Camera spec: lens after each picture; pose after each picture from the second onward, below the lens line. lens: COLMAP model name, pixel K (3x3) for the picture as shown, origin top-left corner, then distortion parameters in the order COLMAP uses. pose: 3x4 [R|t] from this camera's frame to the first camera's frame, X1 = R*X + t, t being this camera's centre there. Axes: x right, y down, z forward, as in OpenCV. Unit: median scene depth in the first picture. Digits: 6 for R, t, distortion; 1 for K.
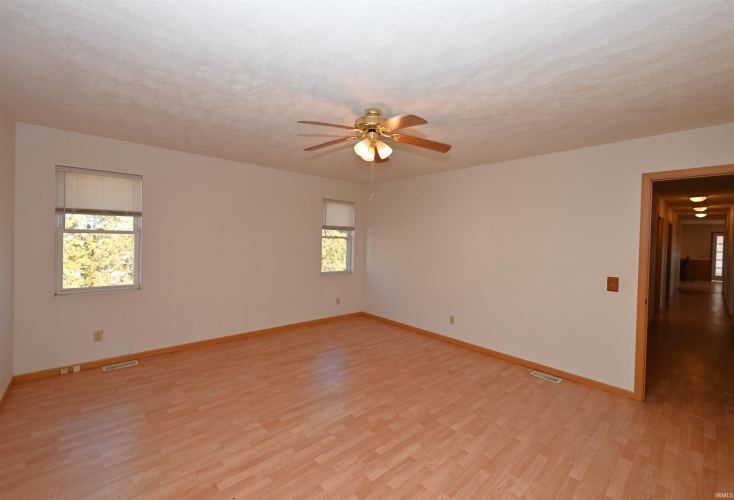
lens RADIAL K [[306.9, 0, 376.3], [0, 306.9, 246.4], [0, 0, 1]] dist [-0.000220, -0.000250]
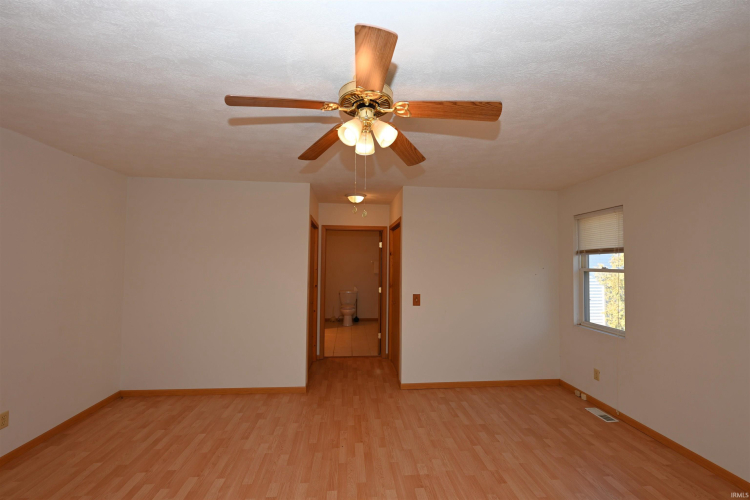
lens RADIAL K [[305.8, 0, 377.5], [0, 305.8, 252.7], [0, 0, 1]] dist [-0.002519, -0.000157]
pose [[-0.600880, -0.058155, -0.797221, 0.362117], [-0.043838, 0.998246, -0.039778, -0.035966], [0.798136, 0.011047, -0.602376, 1.087317]]
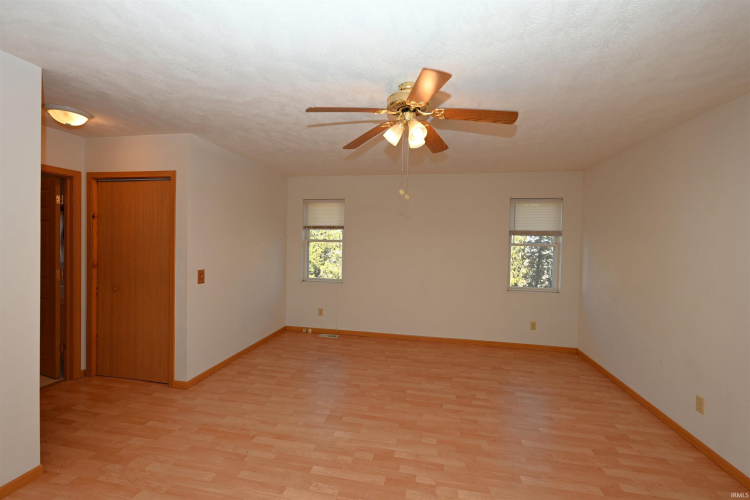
lens RADIAL K [[305.8, 0, 377.5], [0, 305.8, 252.7], [0, 0, 1]] dist [-0.002519, -0.000157]
pose [[0.599798, 0.017942, -0.799951, 0.446890], [-0.025624, 0.999666, 0.003208, -0.002680], [0.799741, 0.018574, 0.600057, 0.356512]]
